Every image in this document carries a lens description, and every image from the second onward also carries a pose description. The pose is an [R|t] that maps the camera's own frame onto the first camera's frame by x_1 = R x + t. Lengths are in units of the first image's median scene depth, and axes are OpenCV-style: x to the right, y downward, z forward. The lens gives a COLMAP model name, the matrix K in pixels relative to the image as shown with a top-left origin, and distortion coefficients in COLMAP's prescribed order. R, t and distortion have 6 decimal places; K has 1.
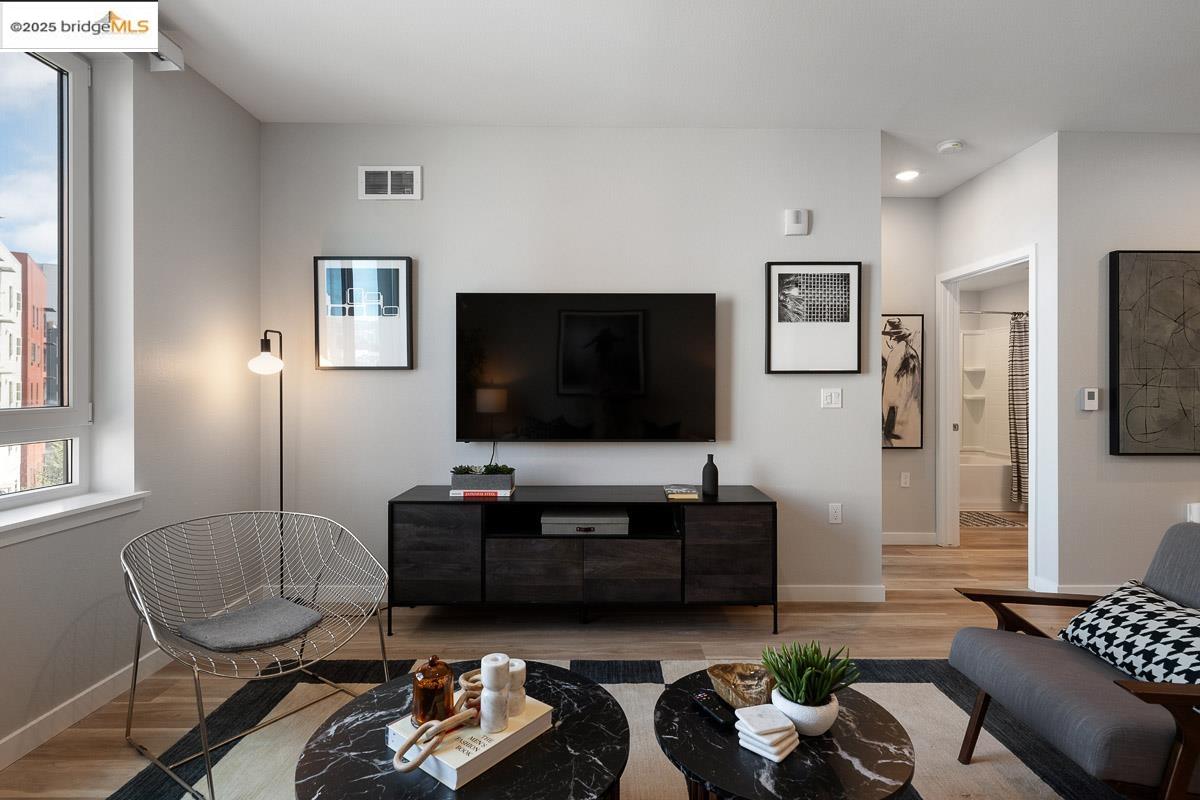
lens RADIAL K [[586.4, 0, 607.0], [0, 586.4, 385.4], [0, 0, 1]] dist [0.000450, -0.000396]
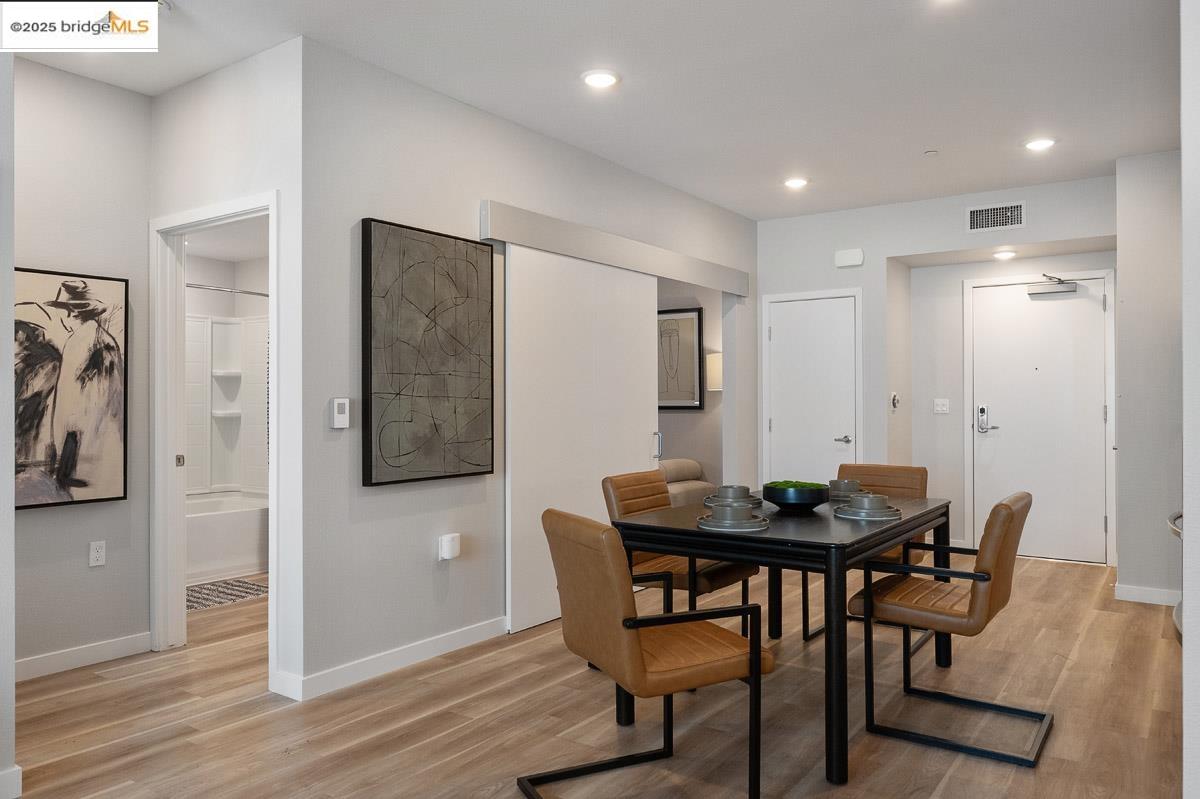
lens RADIAL K [[821.3, 0, 602.0], [0, 821.3, 396.1], [0, 0, 1]] dist [-0.002157, -0.004760]
pose [[0.585350, 0.001212, 0.810780, 0.177020], [0.001920, 0.999994, -0.002880, 0.005449], [-0.810778, 0.003243, 0.585344, 0.127530]]
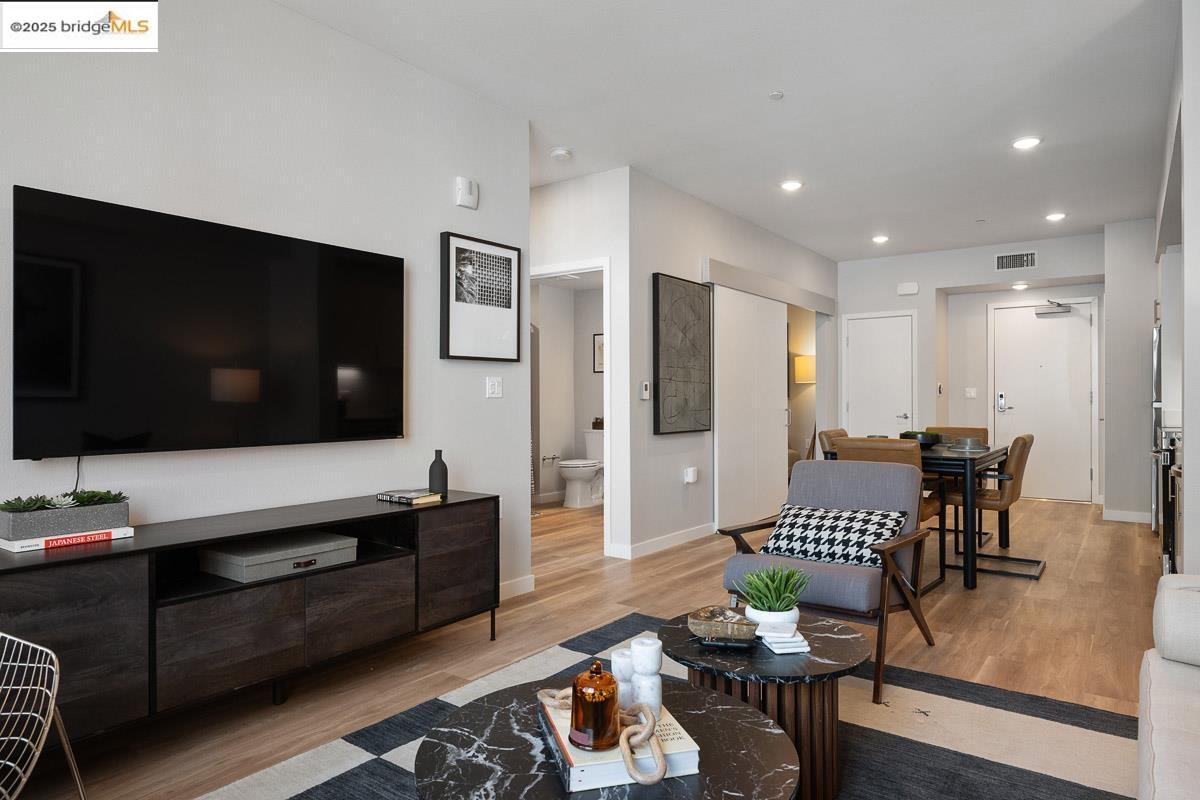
lens RADIAL K [[746.4, 0, 568.9], [0, 746.4, 402.8], [0, 0, 1]] dist [-0.004312, -0.001684]
pose [[0.602382, -0.003827, 0.798199, -0.513639], [0.002233, 0.999993, 0.003110, 0.043563], [-0.798205, -0.000091, 0.602386, 0.181509]]
